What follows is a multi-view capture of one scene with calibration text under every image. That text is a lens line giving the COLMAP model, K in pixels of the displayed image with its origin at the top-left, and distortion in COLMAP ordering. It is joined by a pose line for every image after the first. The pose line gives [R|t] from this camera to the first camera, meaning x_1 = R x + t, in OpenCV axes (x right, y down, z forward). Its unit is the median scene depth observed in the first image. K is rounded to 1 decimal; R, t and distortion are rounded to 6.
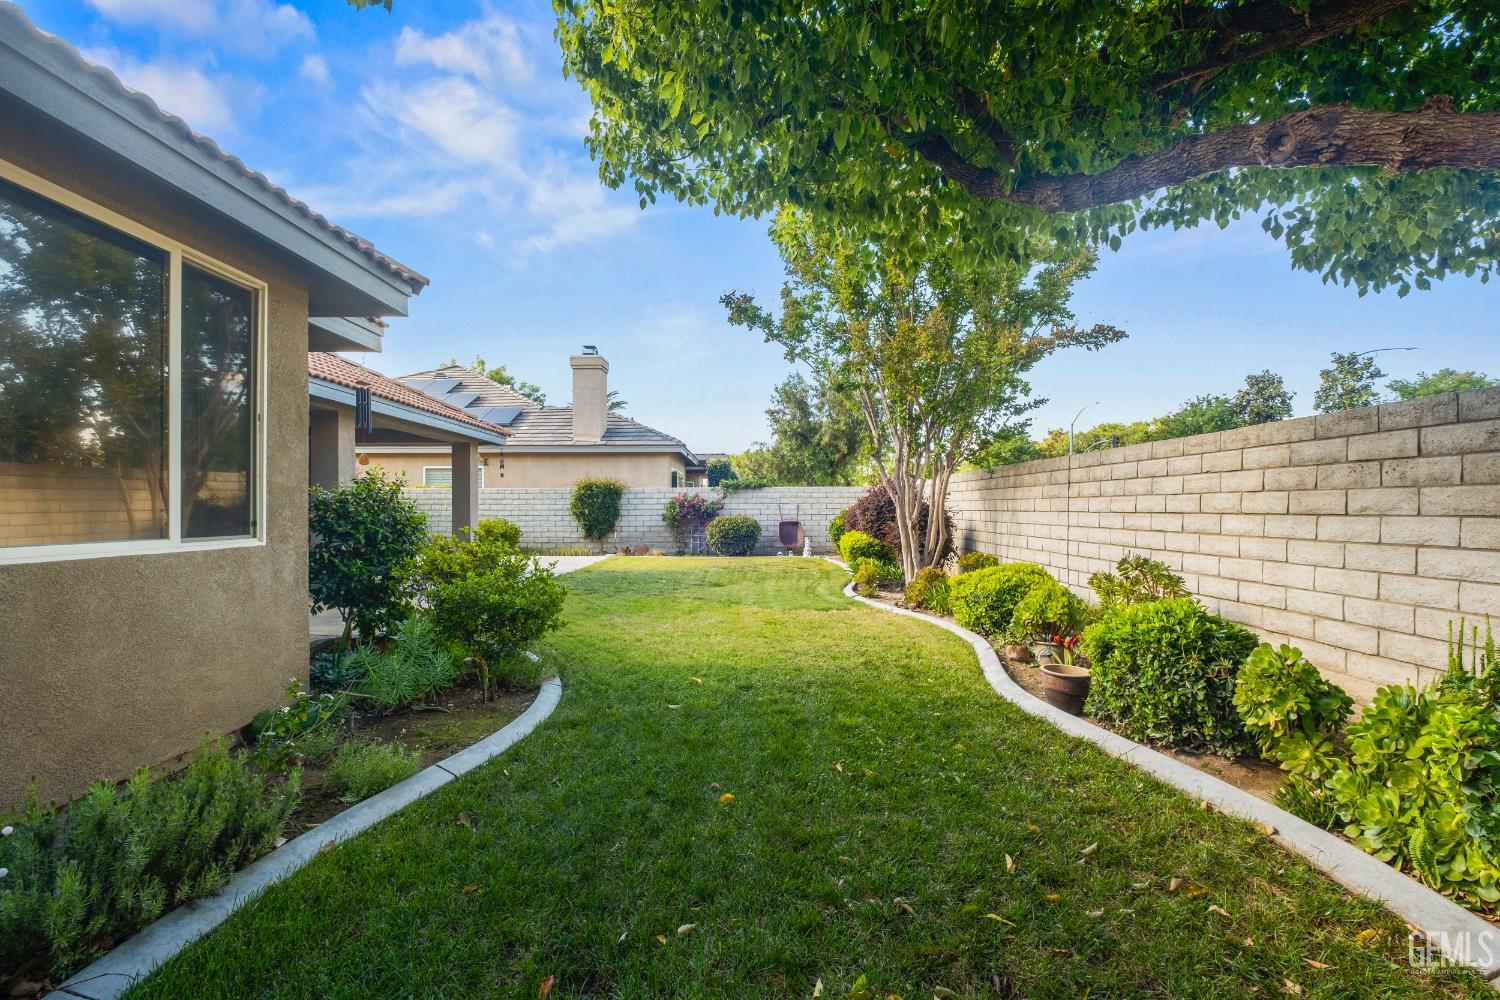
lens RADIAL K [[663.1, 0, 749.6], [0, 663.1, 498.4], [0, 0, 1]] dist [0.004459, -0.004338]
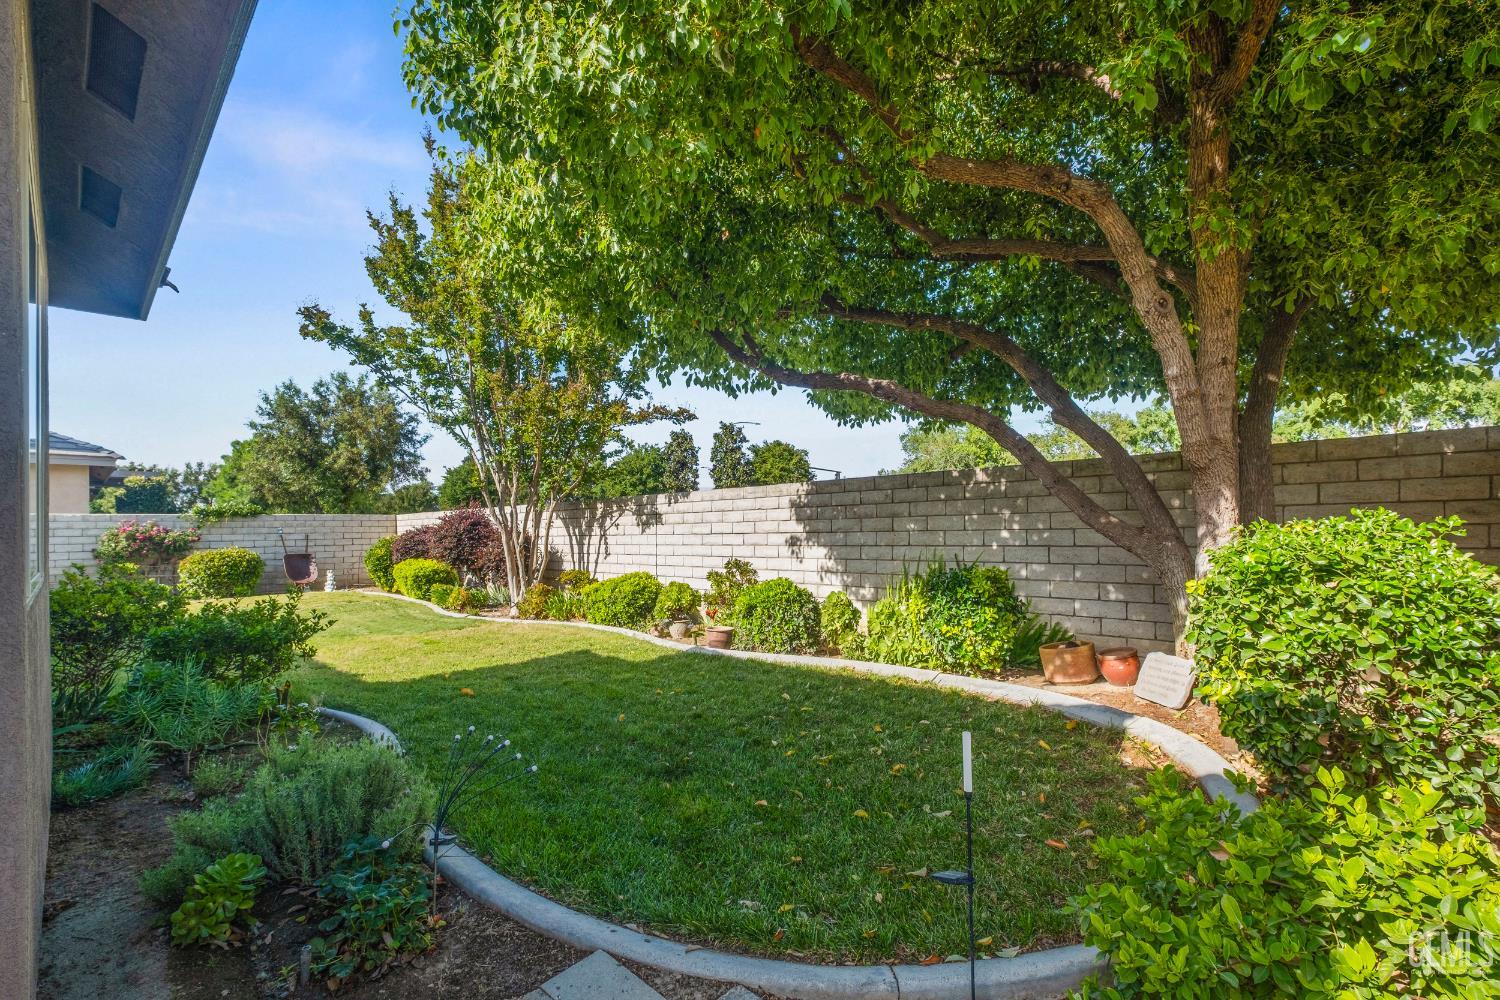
lens RADIAL K [[663.1, 0, 749.9], [0, 663.1, 513.0], [0, 0, 1]] dist [0.004459, -0.004338]
pose [[0.702384, 0.009084, 0.711740, -0.176760], [0.005828, 0.999812, -0.018512, 0.000668], [-0.711774, 0.017150, 0.702199, -0.059650]]
